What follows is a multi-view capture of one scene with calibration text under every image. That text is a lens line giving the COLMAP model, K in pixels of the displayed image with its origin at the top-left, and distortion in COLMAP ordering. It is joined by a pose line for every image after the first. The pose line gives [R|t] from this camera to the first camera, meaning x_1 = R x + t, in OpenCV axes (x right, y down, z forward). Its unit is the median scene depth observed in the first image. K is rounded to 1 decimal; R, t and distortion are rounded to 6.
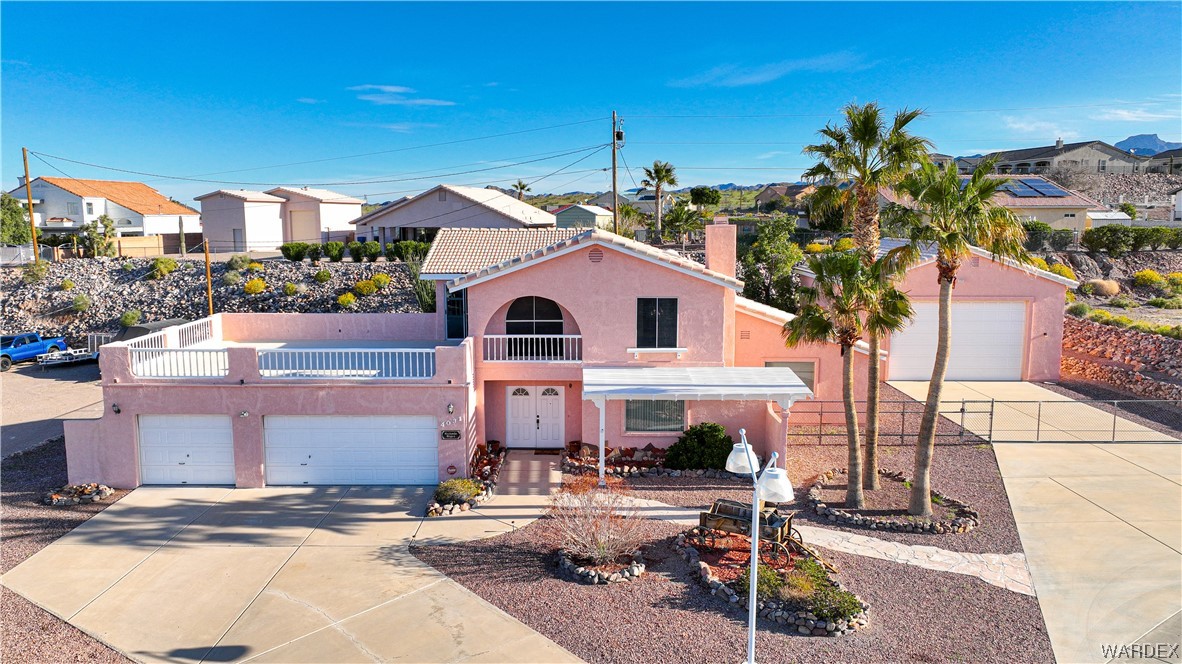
lens RADIAL K [[843.7, 0, 592.3], [0, 843.7, 331.8], [0, 0, 1]] dist [-0.003434, 0.022399]
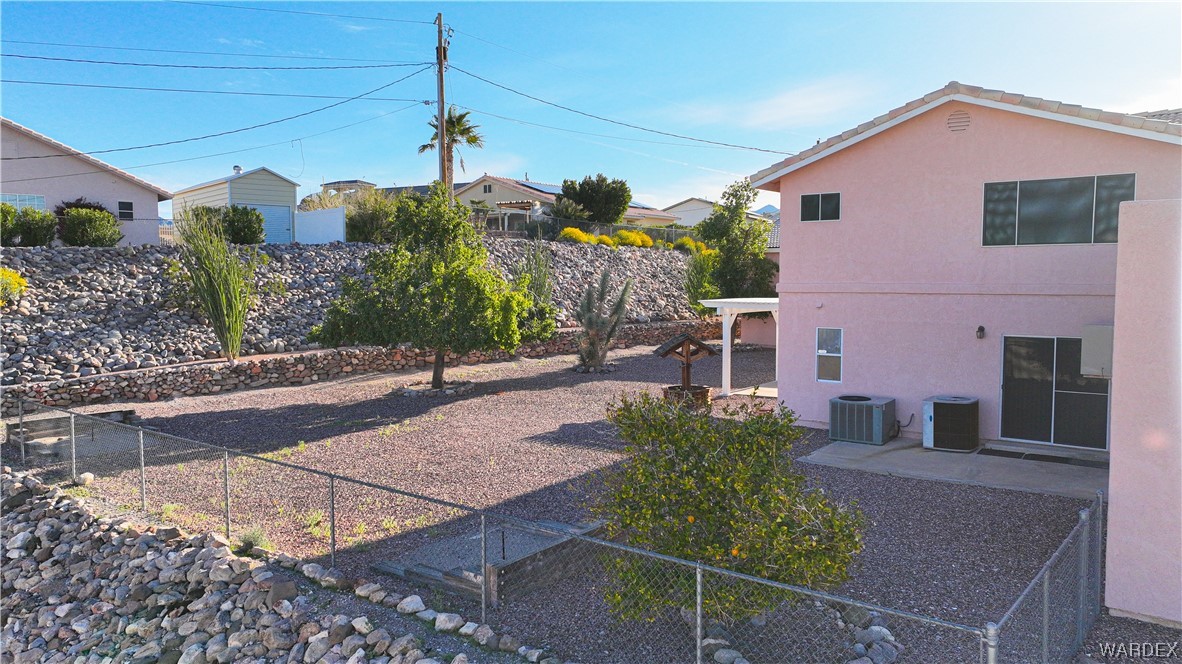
lens RADIAL K [[841.6, 0, 590.6], [0, 841.6, 336.1], [0, 0, 1]] dist [0.004901, 0.002547]
pose [[0.608369, -0.057871, 0.791542, -0.878854], [0.110031, 0.993857, -0.011907, 0.005788], [-0.785990, 0.094338, 0.610999, 1.116622]]
